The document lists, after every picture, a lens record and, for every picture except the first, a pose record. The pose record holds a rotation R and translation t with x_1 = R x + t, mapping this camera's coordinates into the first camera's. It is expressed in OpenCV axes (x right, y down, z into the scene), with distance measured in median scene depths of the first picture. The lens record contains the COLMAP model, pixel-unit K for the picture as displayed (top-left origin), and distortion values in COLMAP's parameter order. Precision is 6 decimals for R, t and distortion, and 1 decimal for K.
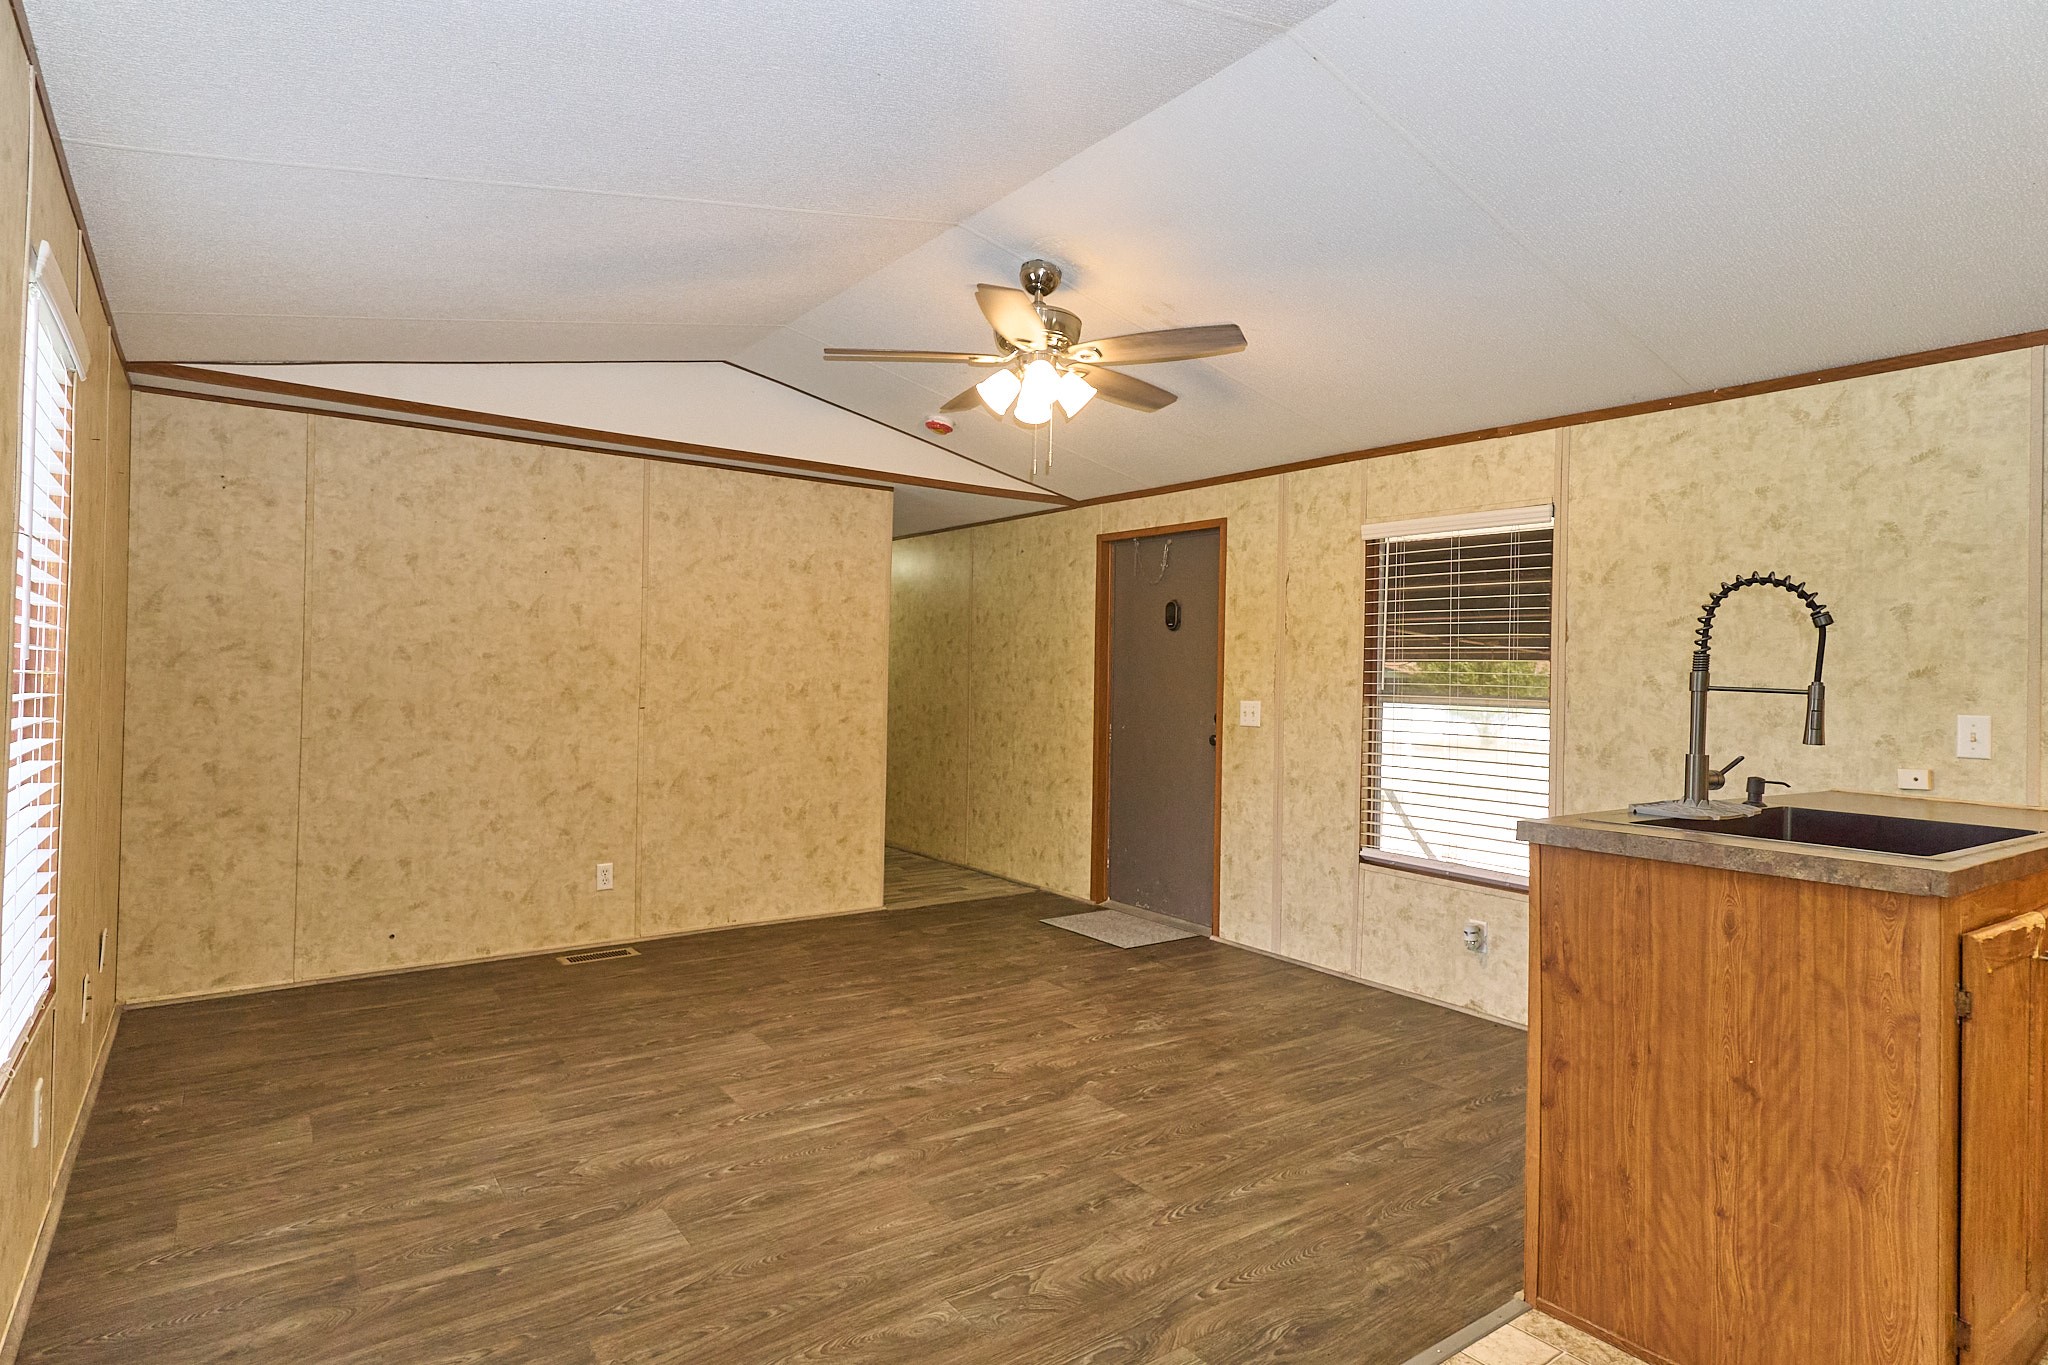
lens RADIAL K [[1073.1, 0, 1023.0], [0, 1073.1, 671.3], [0, 0, 1]] dist [0.002578, -0.000077]
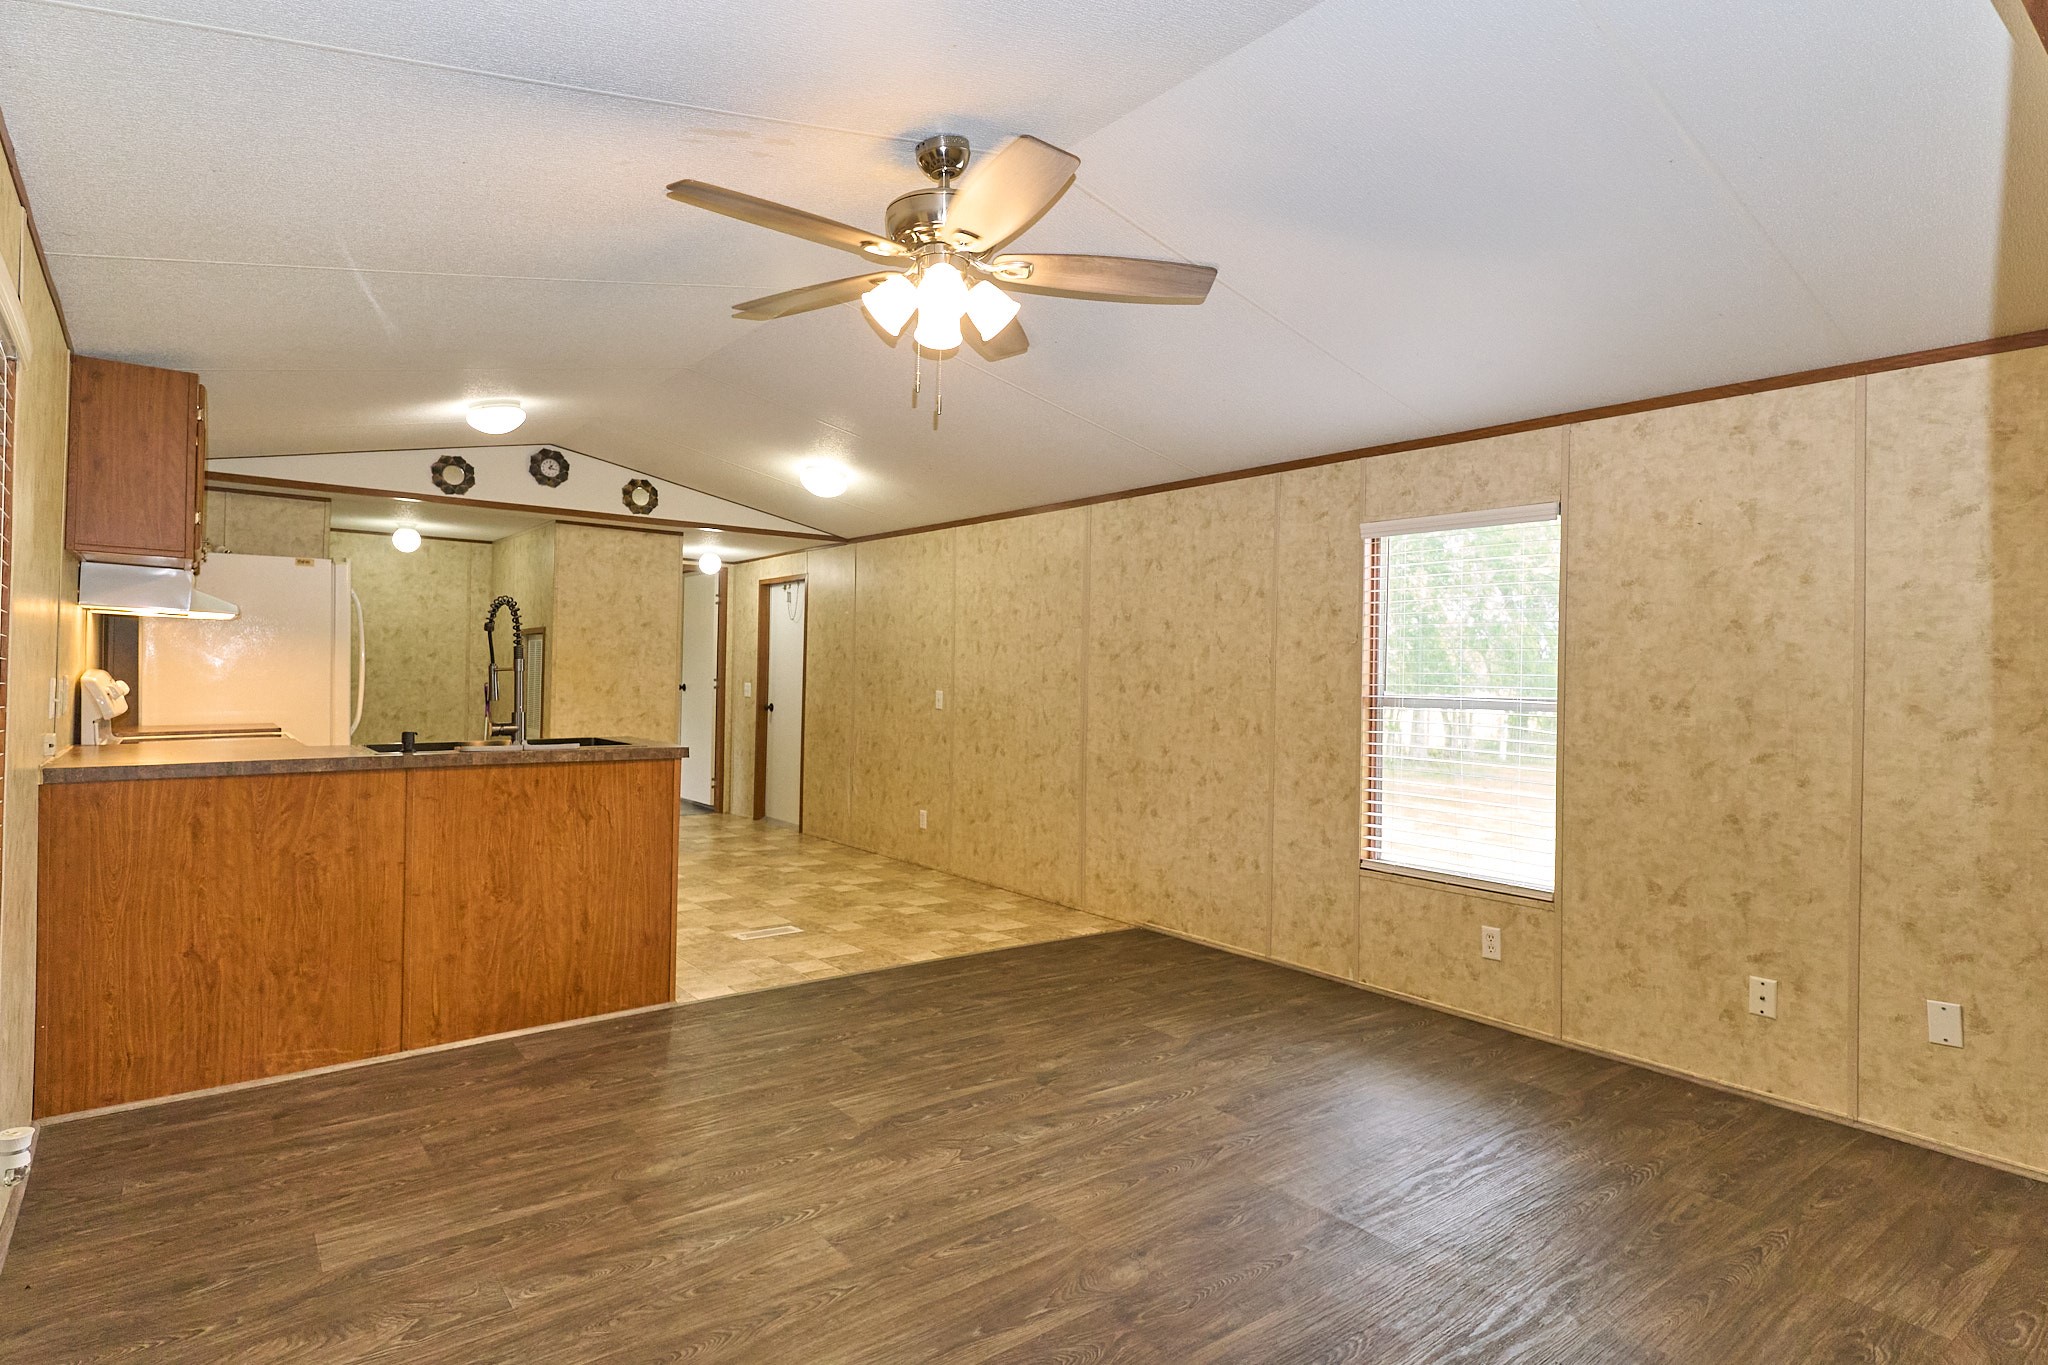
lens RADIAL K [[1073.1, 0, 1023.0], [0, 1073.1, 671.3], [0, 0, 1]] dist [0.002578, -0.000077]
pose [[-0.998699, -0.042982, -0.027428, -0.040043], [-0.042553, 0.998966, -0.016009, 0.009649], [0.028087, -0.014821, -0.999496, 1.996247]]
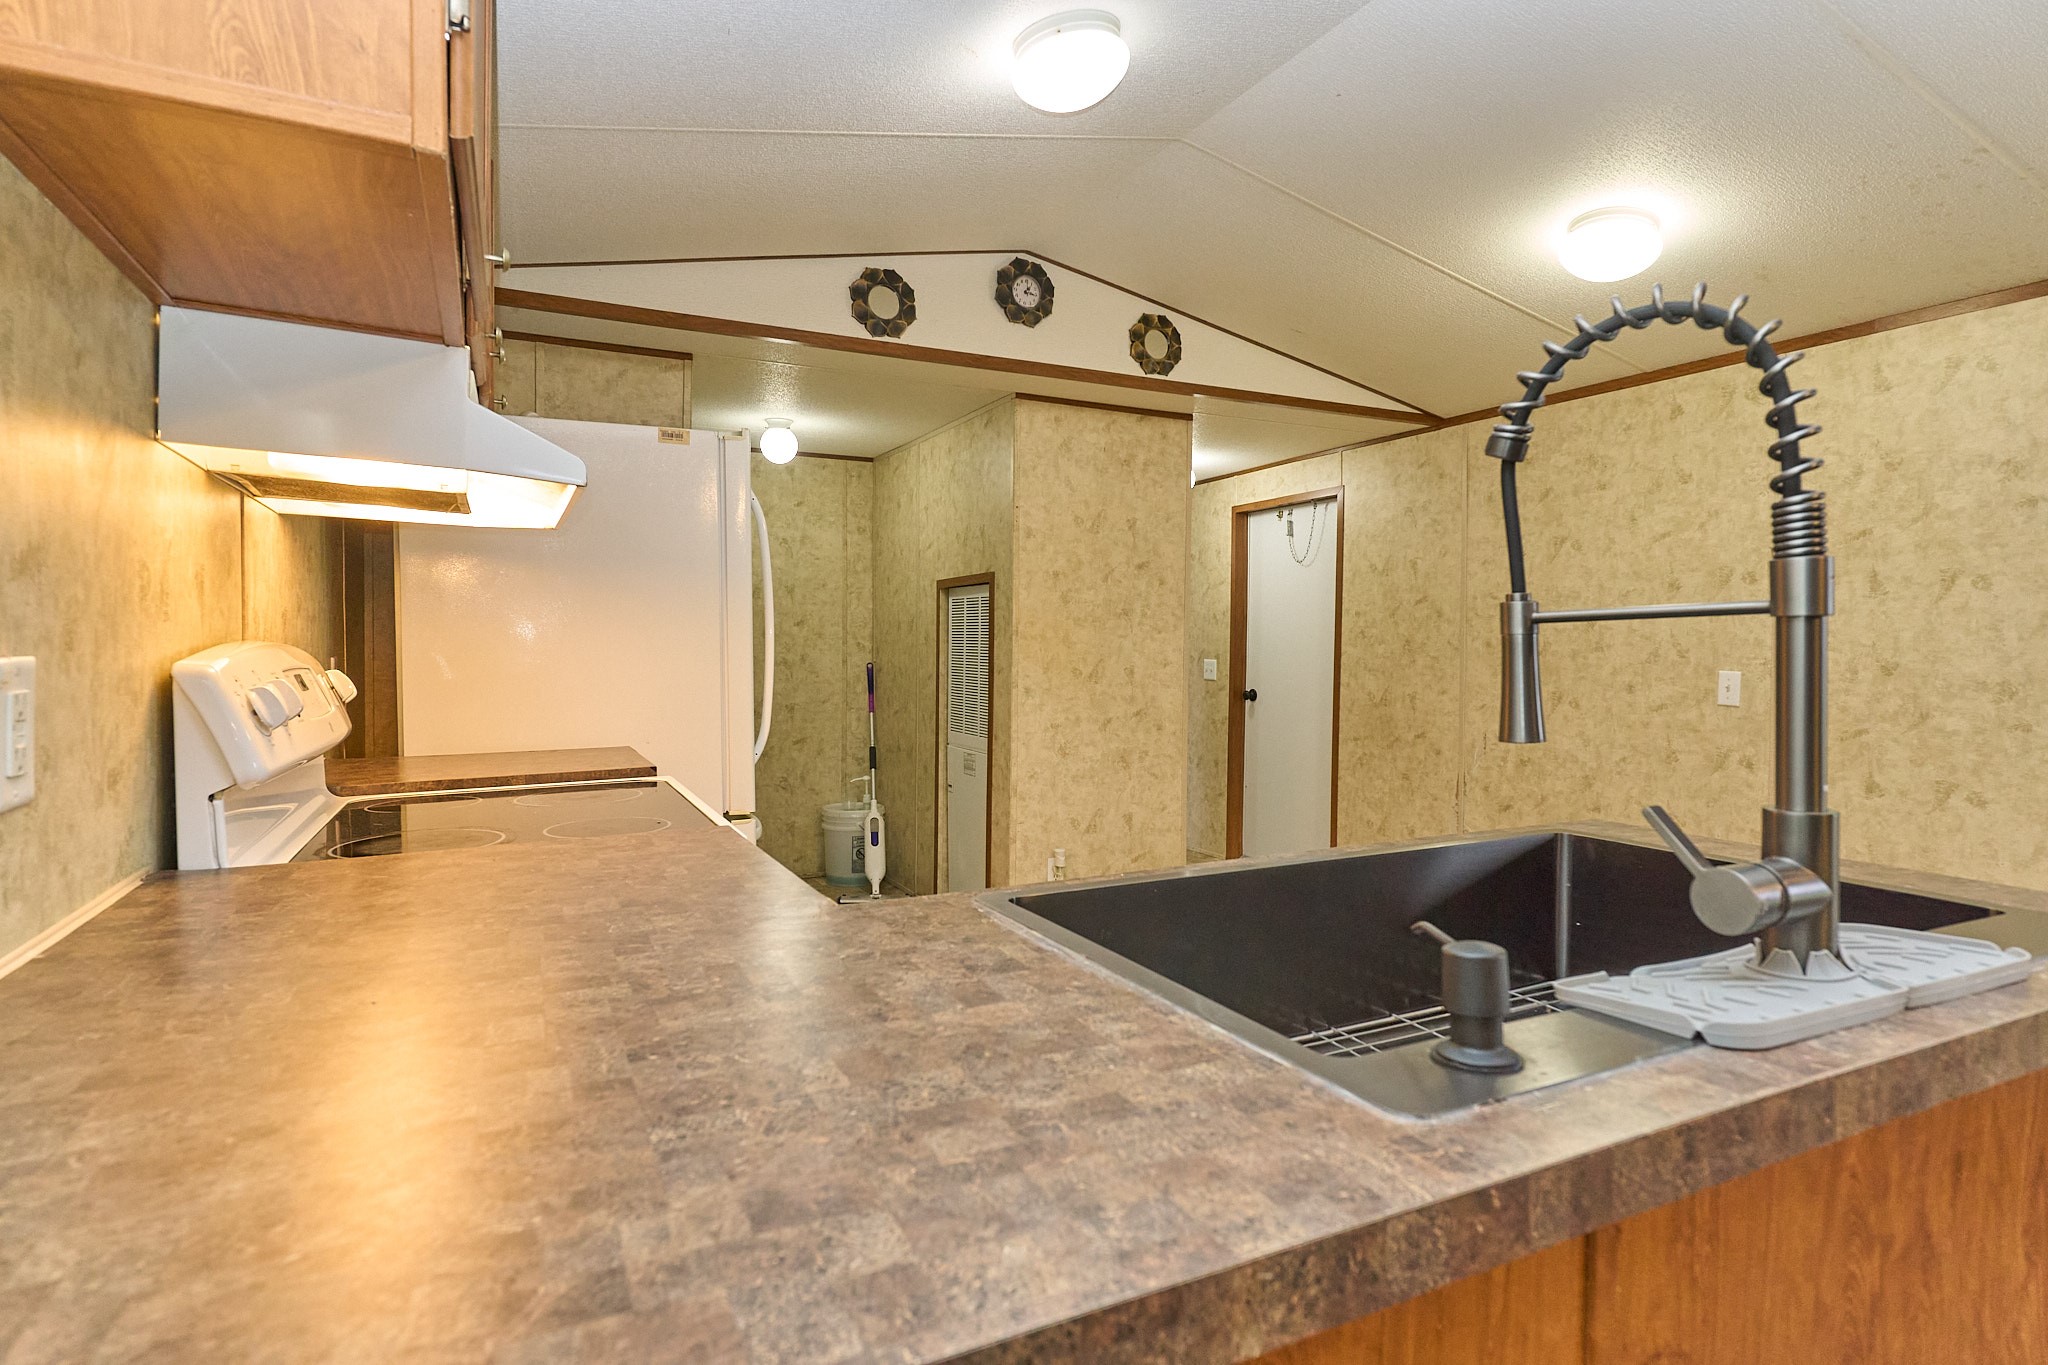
lens RADIAL K [[1073.1, 0, 1023.0], [0, 1073.1, 671.3], [0, 0, 1]] dist [0.002578, -0.000077]
pose [[-0.983283, -0.035054, 0.178680, 0.625994], [-0.032842, 0.999343, 0.015326, 0.029806], [-0.179100, 0.009202, -0.983788, 1.063423]]
